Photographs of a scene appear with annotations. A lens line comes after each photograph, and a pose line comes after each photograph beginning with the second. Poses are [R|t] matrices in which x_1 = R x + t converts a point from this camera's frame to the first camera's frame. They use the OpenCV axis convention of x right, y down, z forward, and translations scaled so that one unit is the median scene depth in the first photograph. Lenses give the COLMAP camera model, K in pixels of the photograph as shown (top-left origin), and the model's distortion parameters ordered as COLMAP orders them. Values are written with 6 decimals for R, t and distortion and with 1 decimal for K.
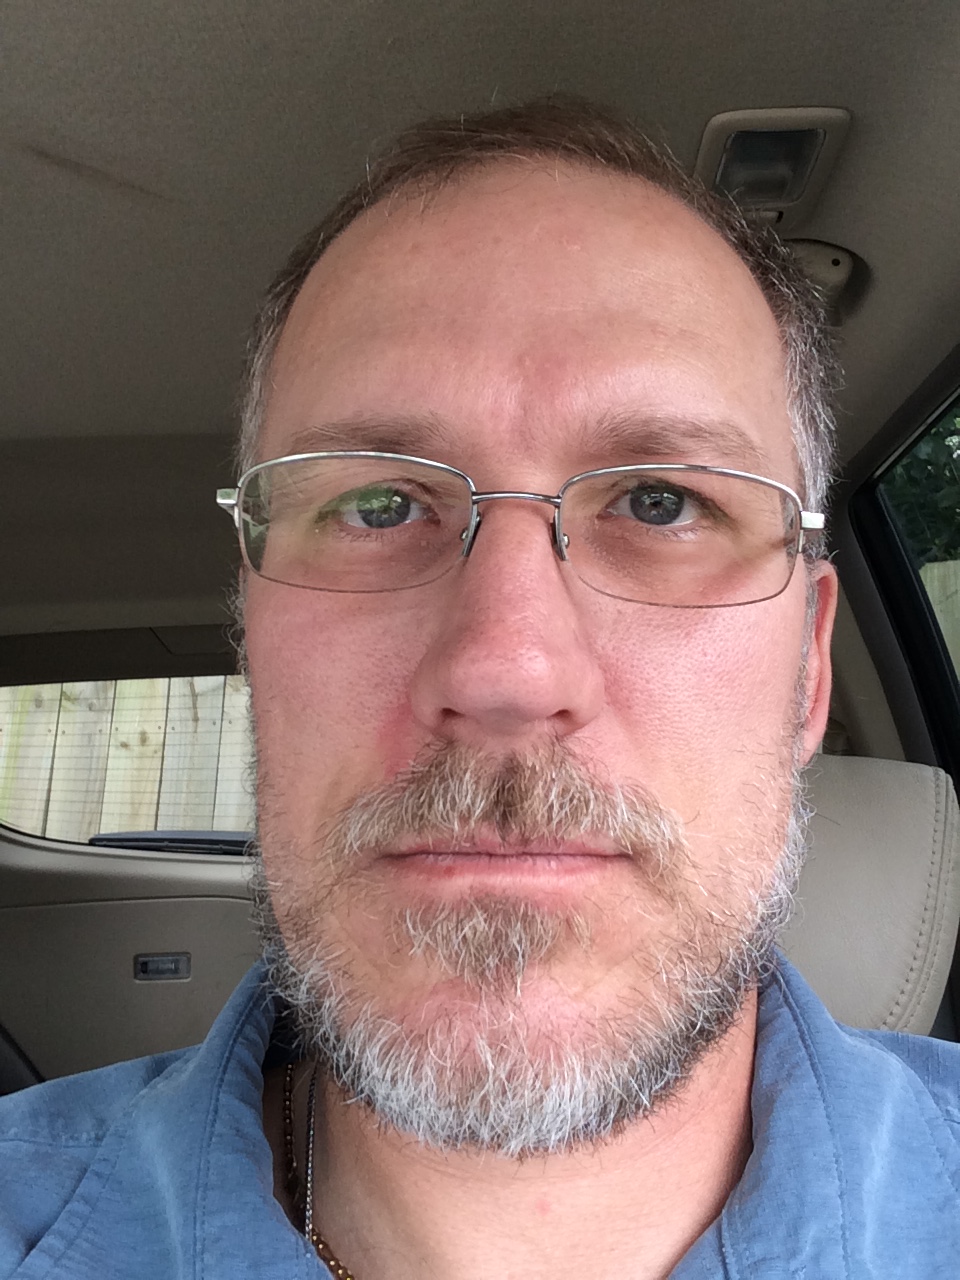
lens RADIAL K [[1154.1, 0, 480.0], [0, 1154.1, 640.0], [0, 0, 1]] dist [0.328534, 0.003102]
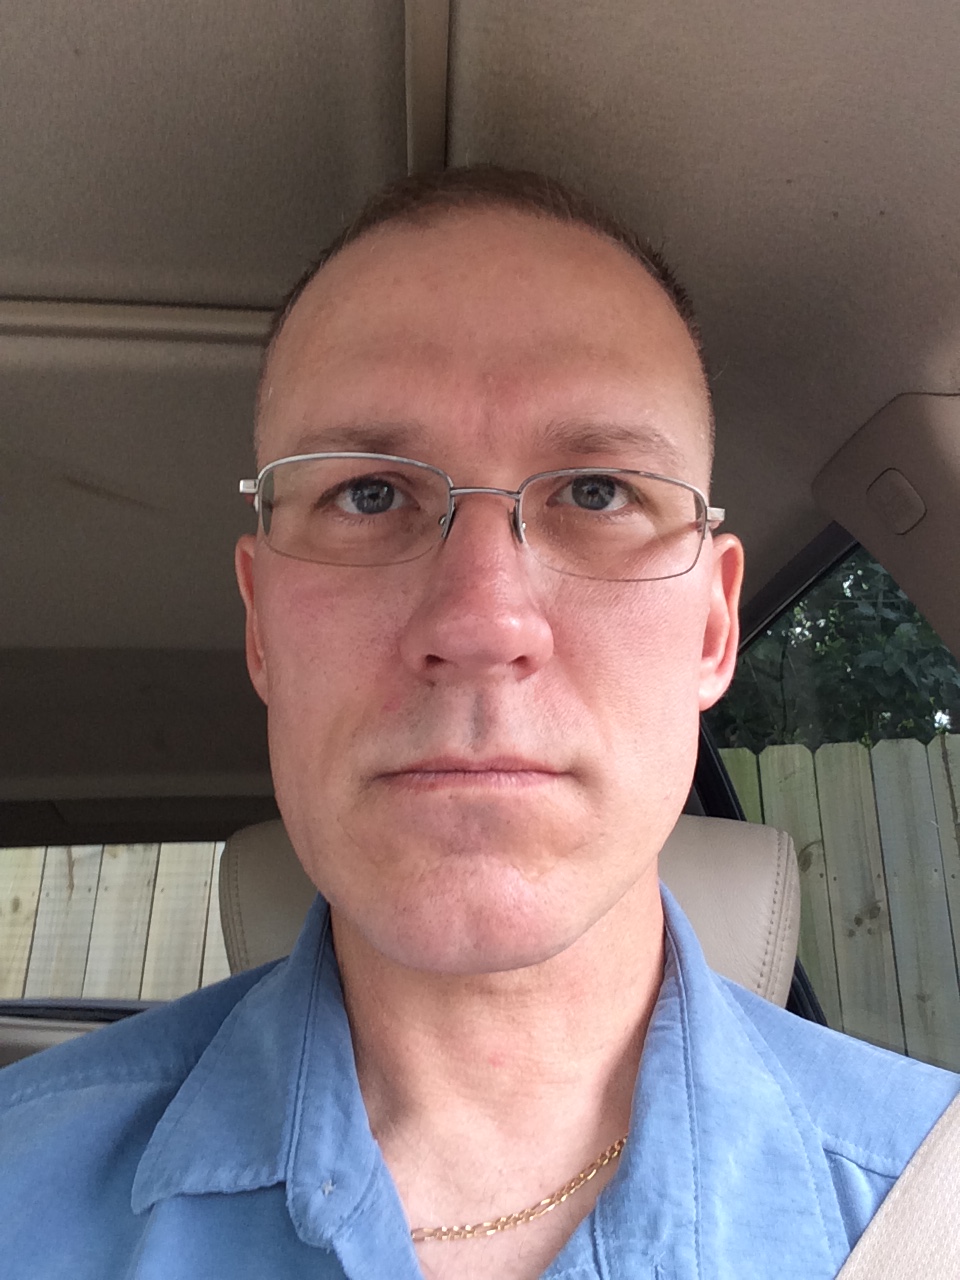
lens RADIAL K [[1154.5, 0, 480.0], [0, 1154.5, 640.0], [0, 0, 1]] dist [0.631265, -0.000319]
pose [[0.998278, -0.012710, 0.057260, -0.045219], [0.011264, 0.999611, 0.025516, 0.008363], [-0.057562, -0.024827, 0.998033, -0.262068]]
